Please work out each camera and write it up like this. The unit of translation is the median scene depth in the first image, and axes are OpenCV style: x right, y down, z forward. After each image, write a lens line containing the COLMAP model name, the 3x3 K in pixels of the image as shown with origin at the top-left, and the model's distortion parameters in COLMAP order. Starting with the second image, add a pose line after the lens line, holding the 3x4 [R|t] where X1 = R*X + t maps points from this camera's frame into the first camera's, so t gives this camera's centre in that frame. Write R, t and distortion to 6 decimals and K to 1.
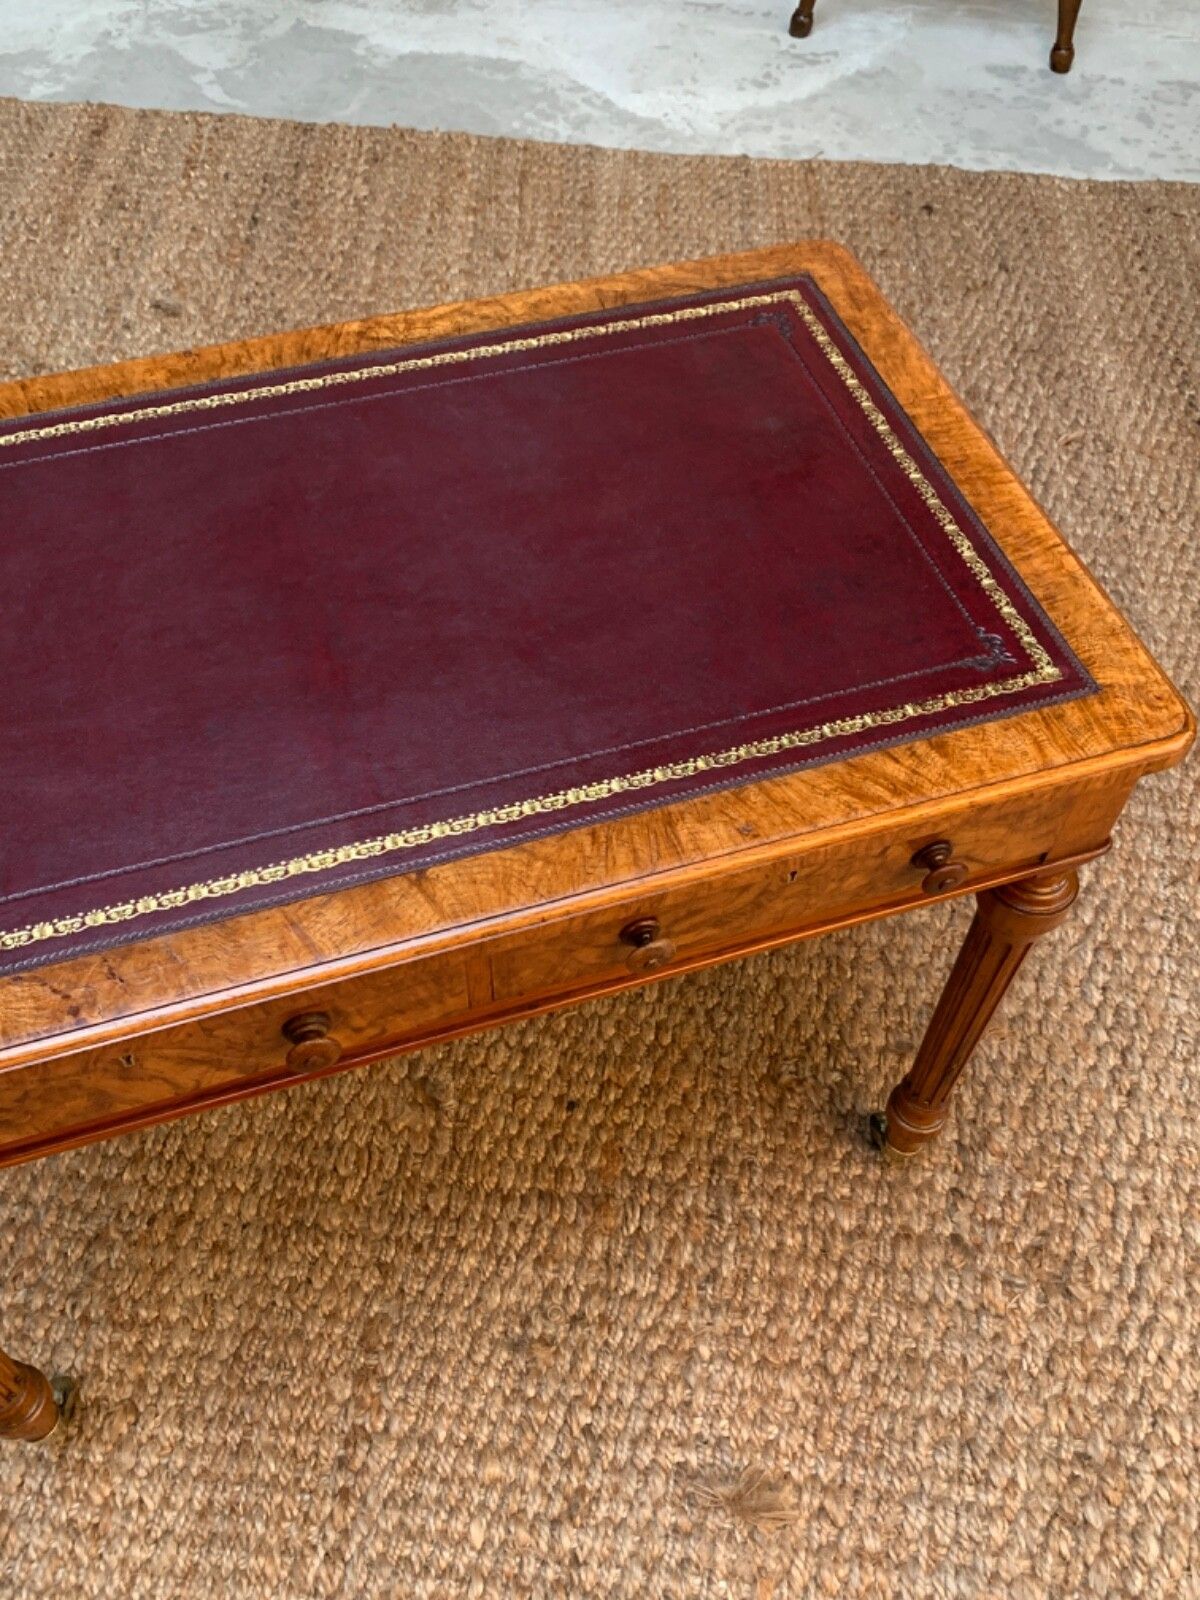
lens RADIAL K [[1445.3, 0, 601.7], [0, 1445.3, 803.2], [0, 0, 1]] dist [0.002240, 0.003776]
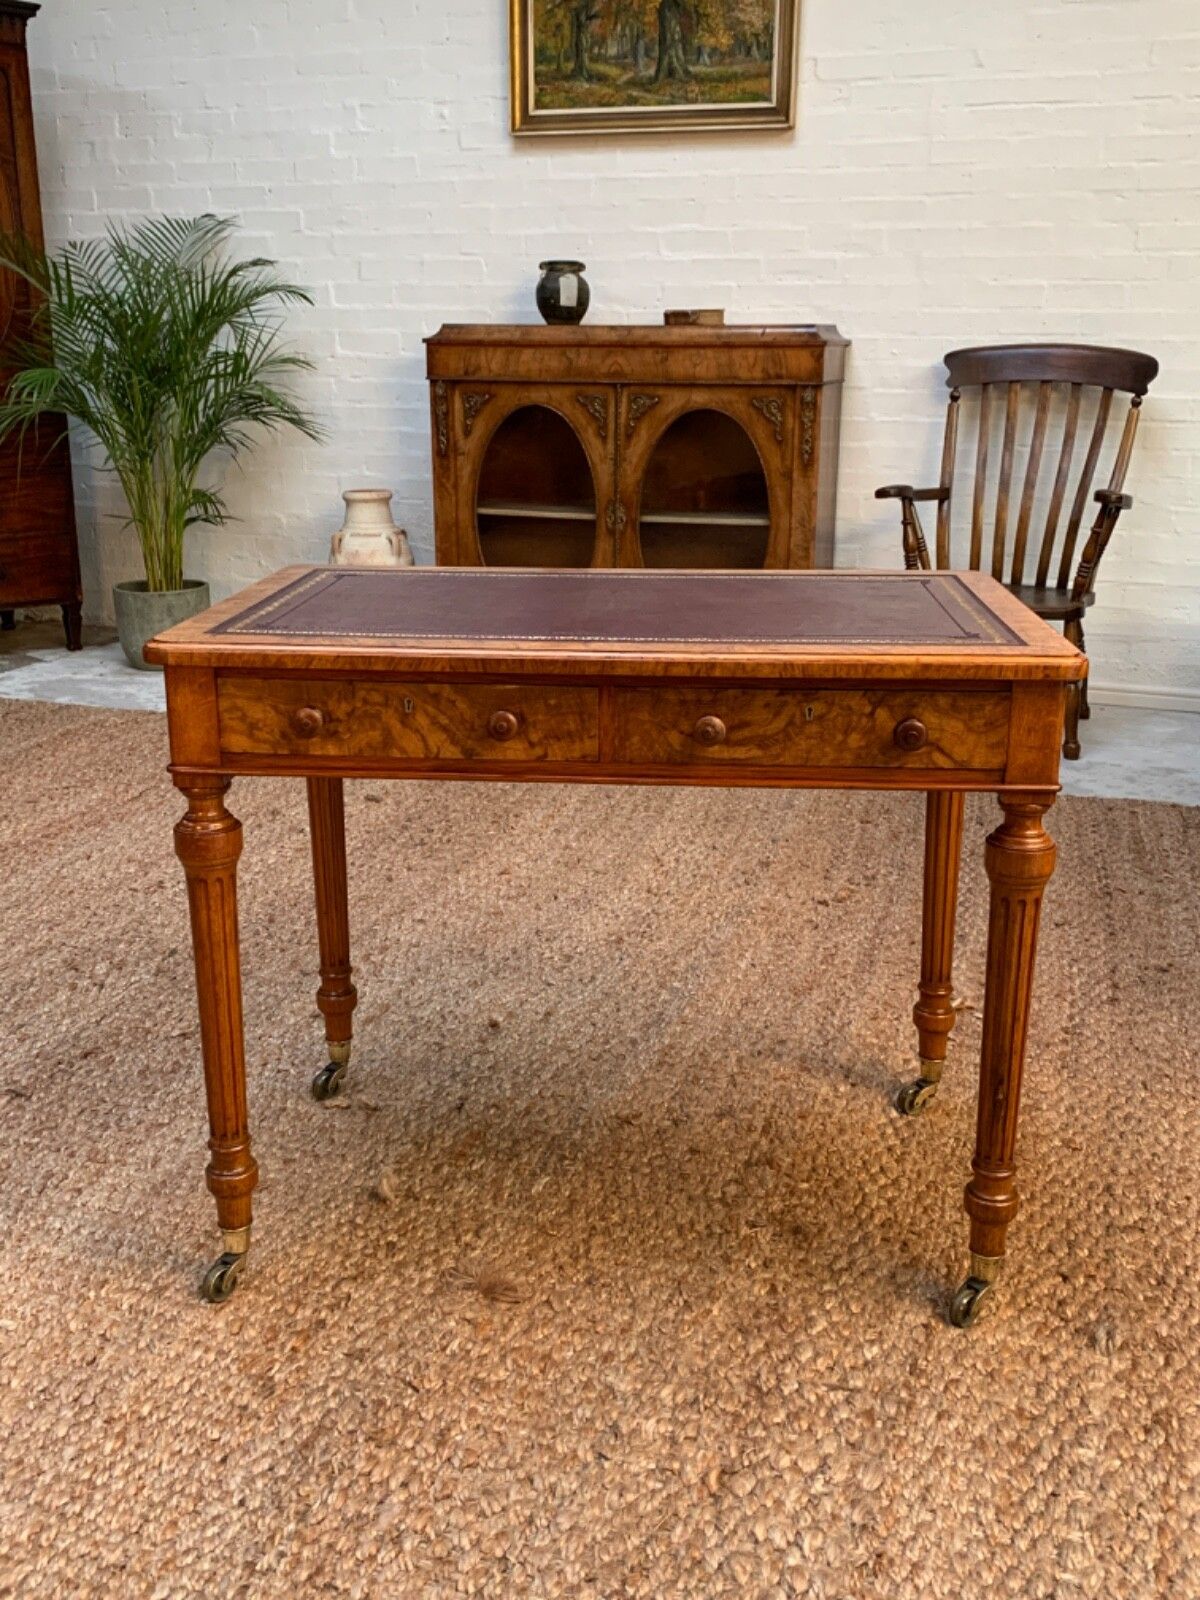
lens RADIAL K [[1502.5, 0, 599.8], [0, 1502.5, 788.0], [0, 0, 1]] dist [0.167349, -0.449917]
pose [[0.973785, 0.047059, -0.222551, 0.445125], [-0.172484, 0.790600, -0.587539, 0.861423], [0.148299, 0.610523, 0.777991, -0.267474]]
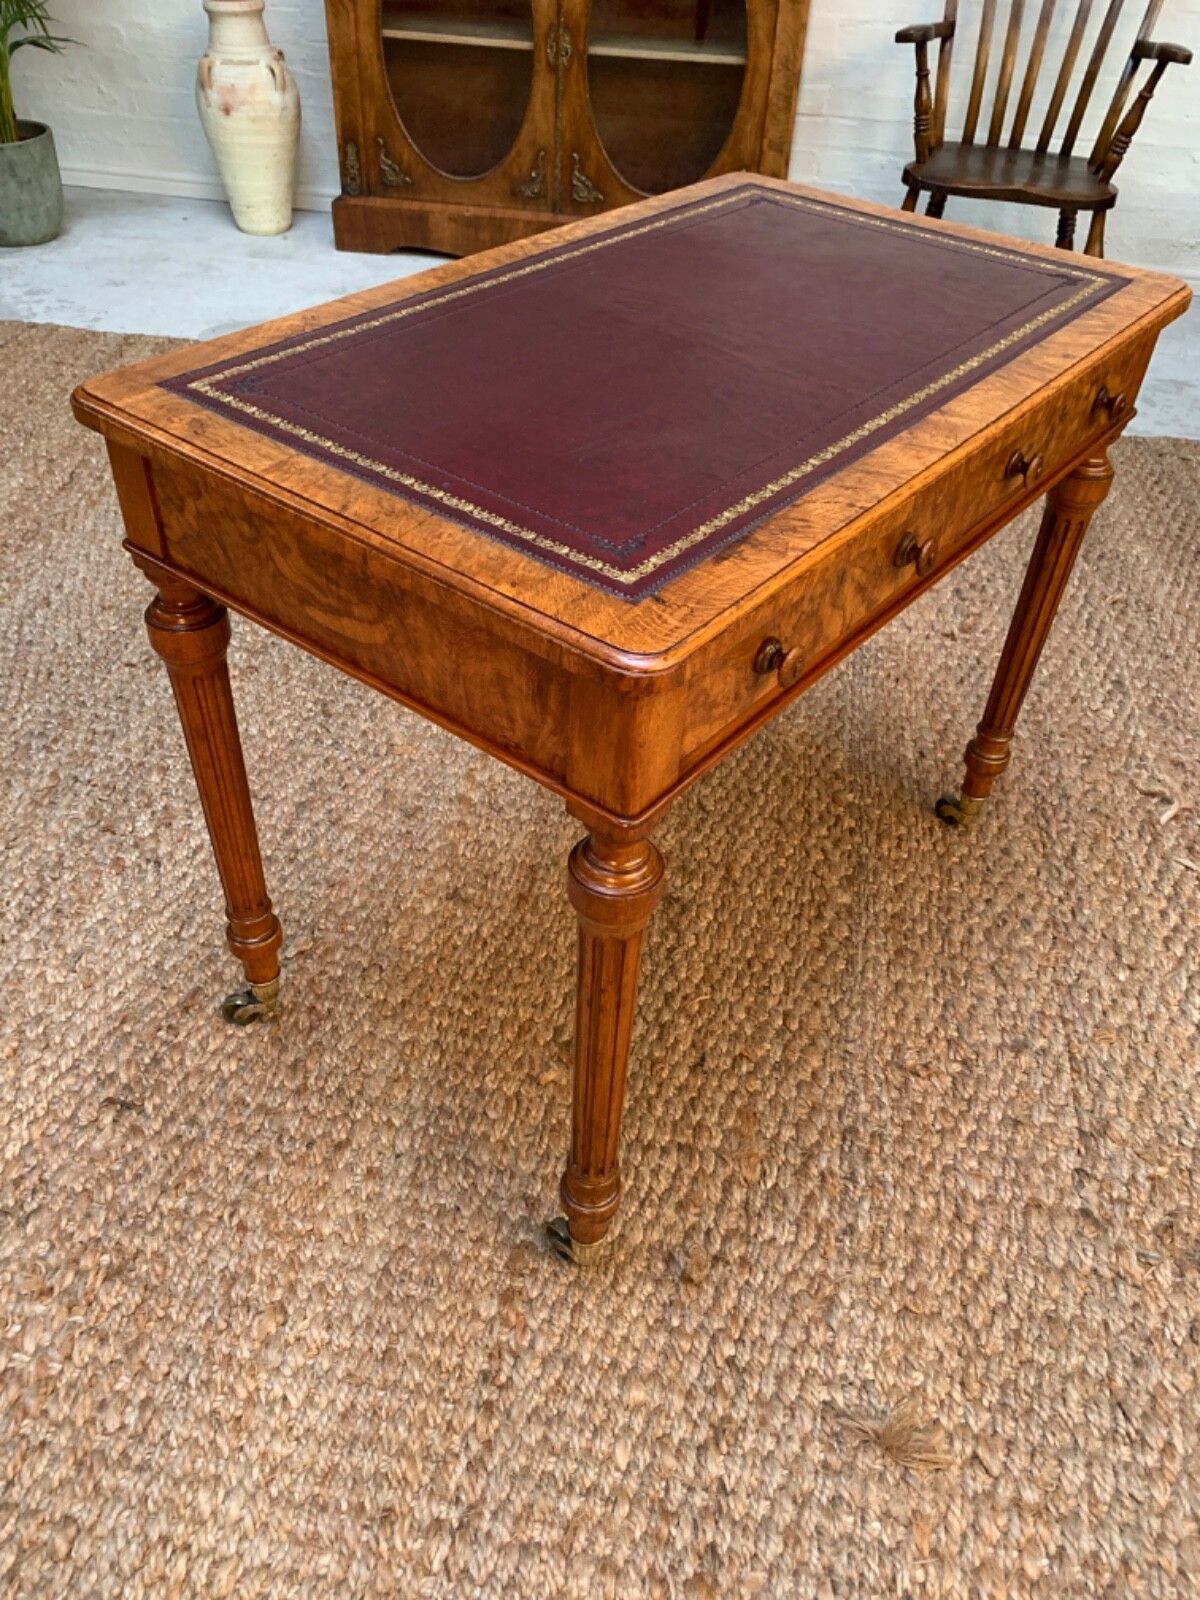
lens RADIAL K [[1228.4, 0, 594.7], [0, 1228.4, 793.9], [0, 0, 1]] dist [0.004467, -0.001429]
pose [[0.998128, 0.052144, -0.031950, -0.095667], [-0.057991, 0.972897, -0.223851, 0.242697], [0.019411, 0.225285, 0.974100, 0.083034]]
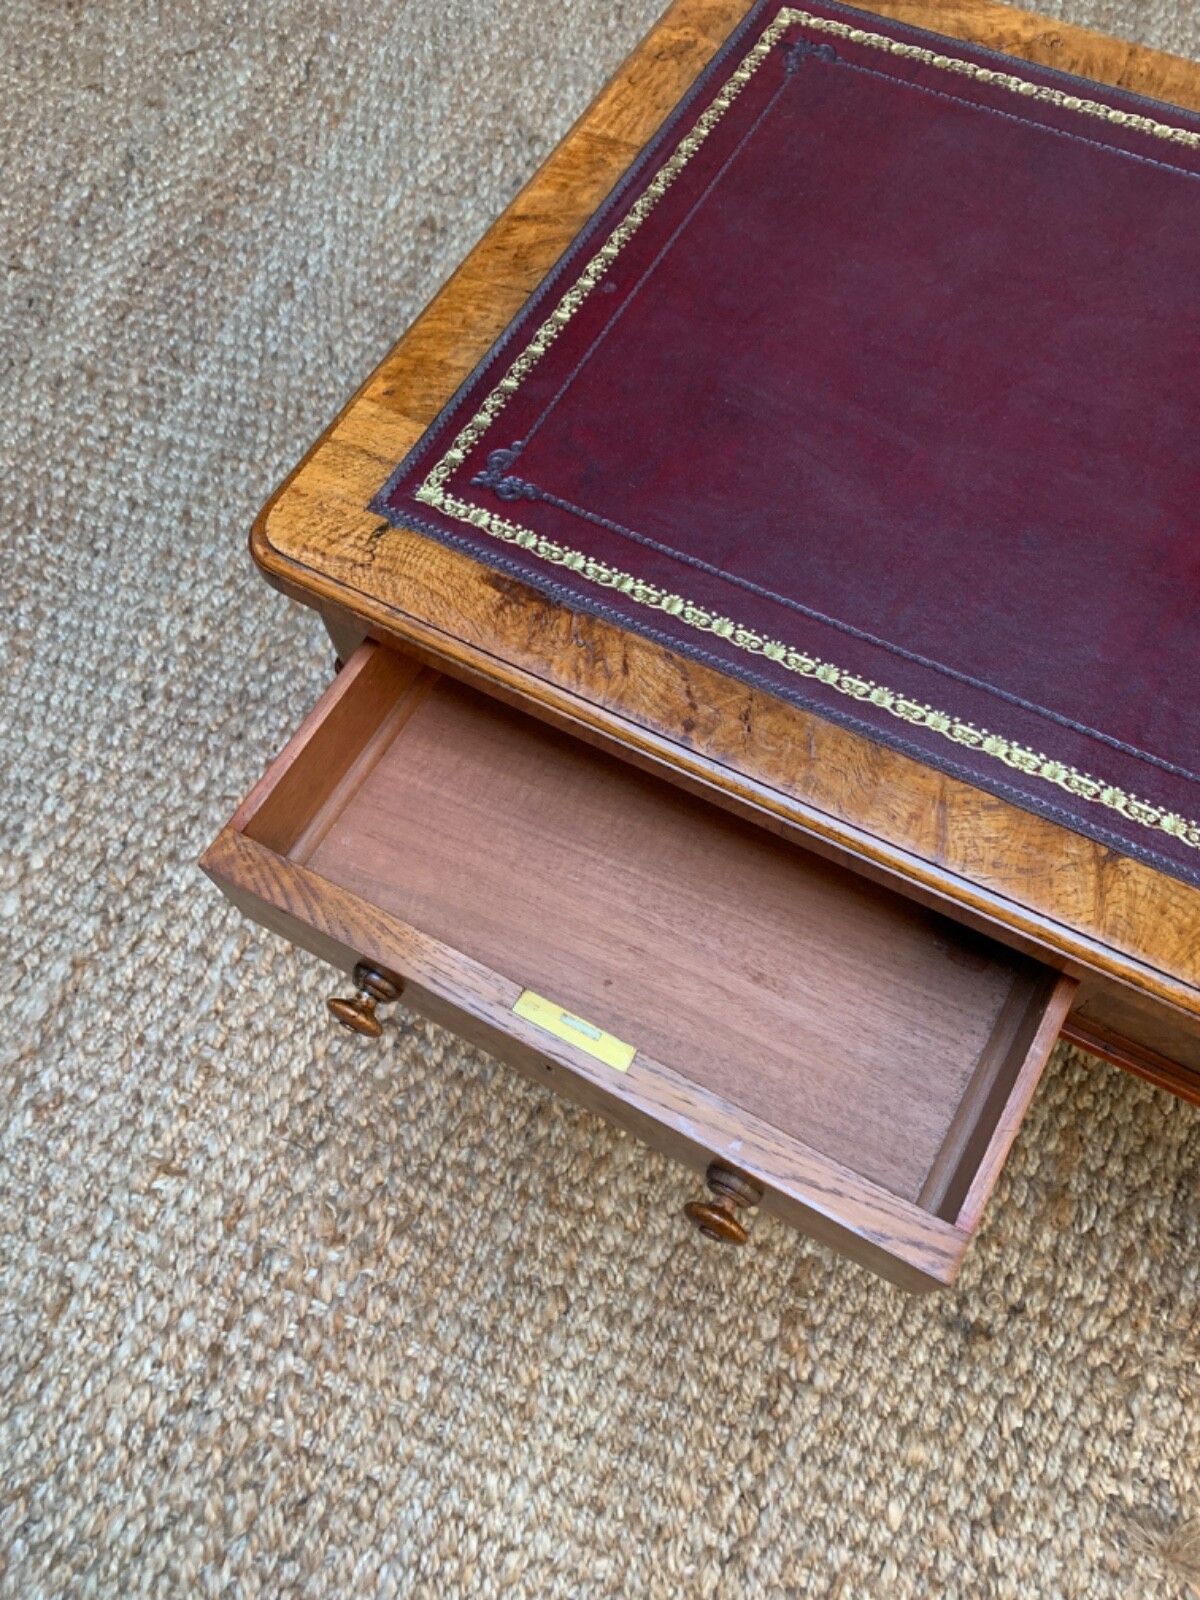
lens RADIAL K [[1225.5, 0, 608.9], [0, 1225.5, 803.4], [0, 0, 1]] dist [0.000629, 0.003313]
pose [[0.971039, 0.189502, -0.145509, -0.230495], [-0.155344, 0.963481, 0.218110, -0.103841], [0.181528, -0.189189, 0.965016, 0.239846]]
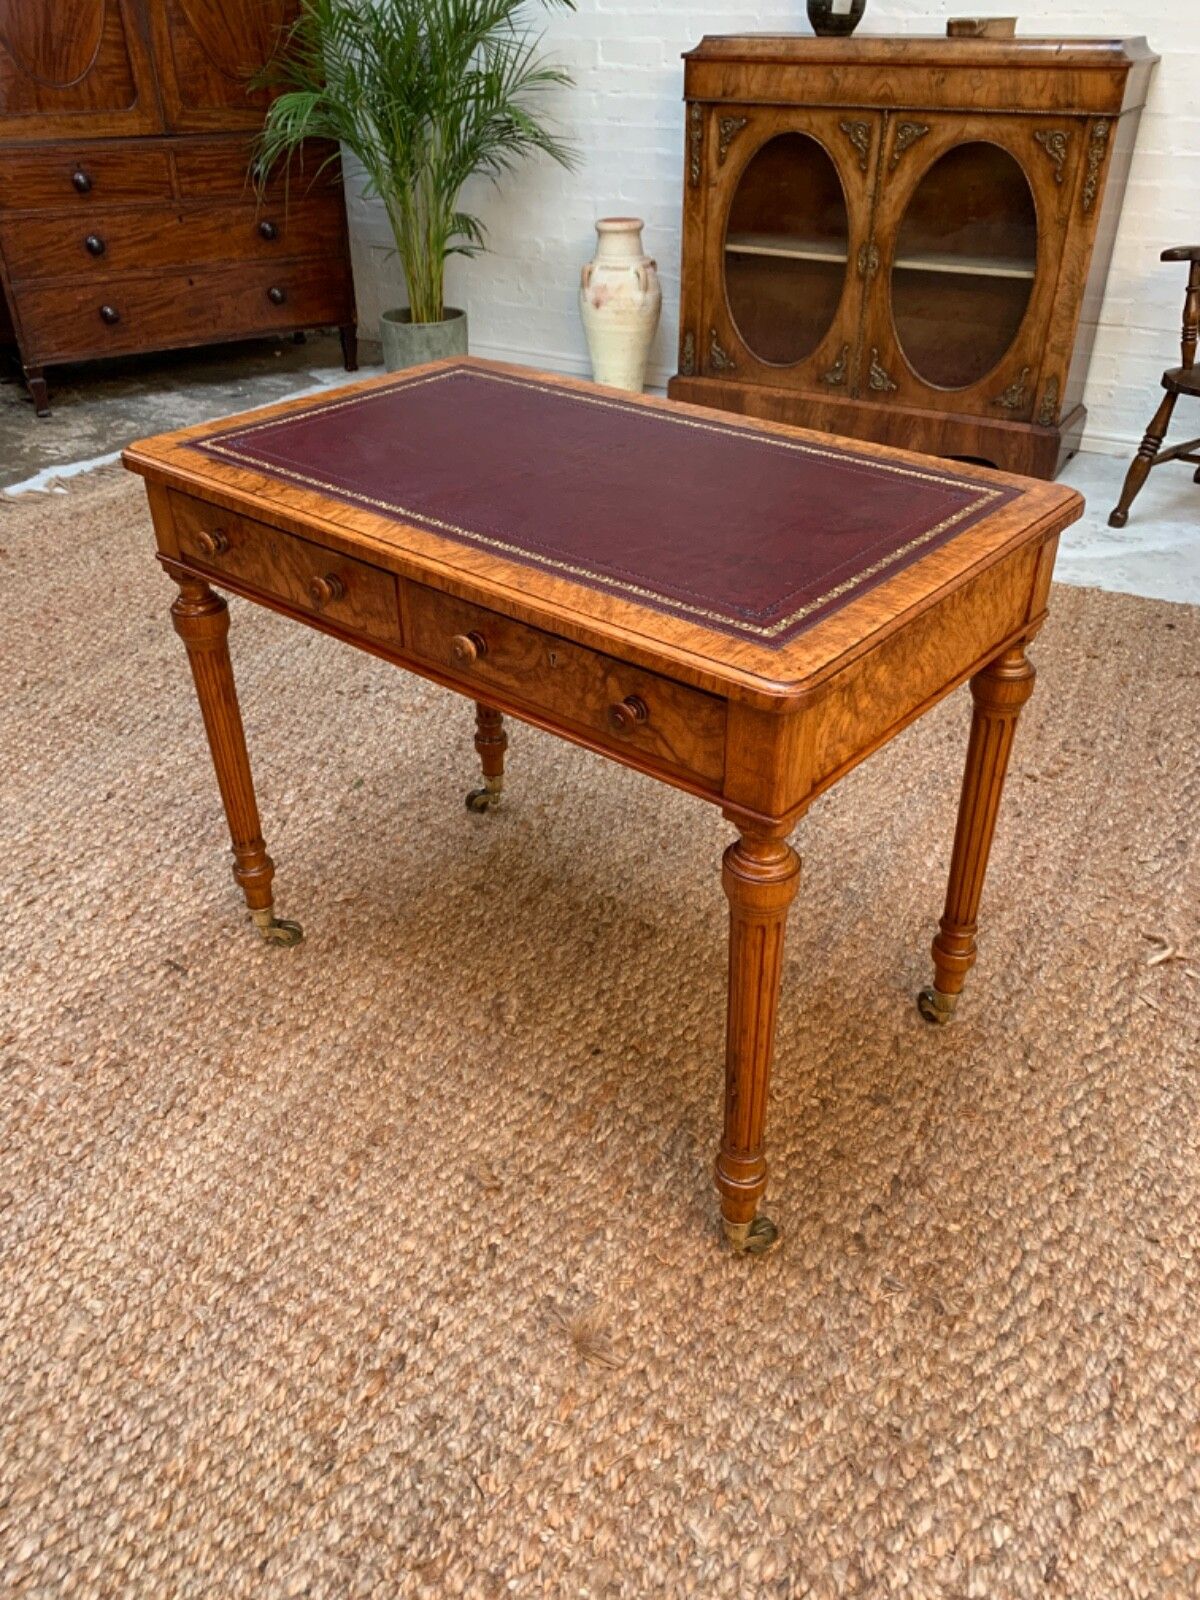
lens RADIAL K [[1223.2, 0, 598.5], [0, 1223.2, 792.3], [0, 0, 1]] dist [0.003213, -0.000151]
pose [[0.908675, 0.205824, -0.363244, 0.357510], [-0.321604, 0.899873, -0.294618, 0.357319], [0.266234, 0.384533, 0.883886, -0.026862]]
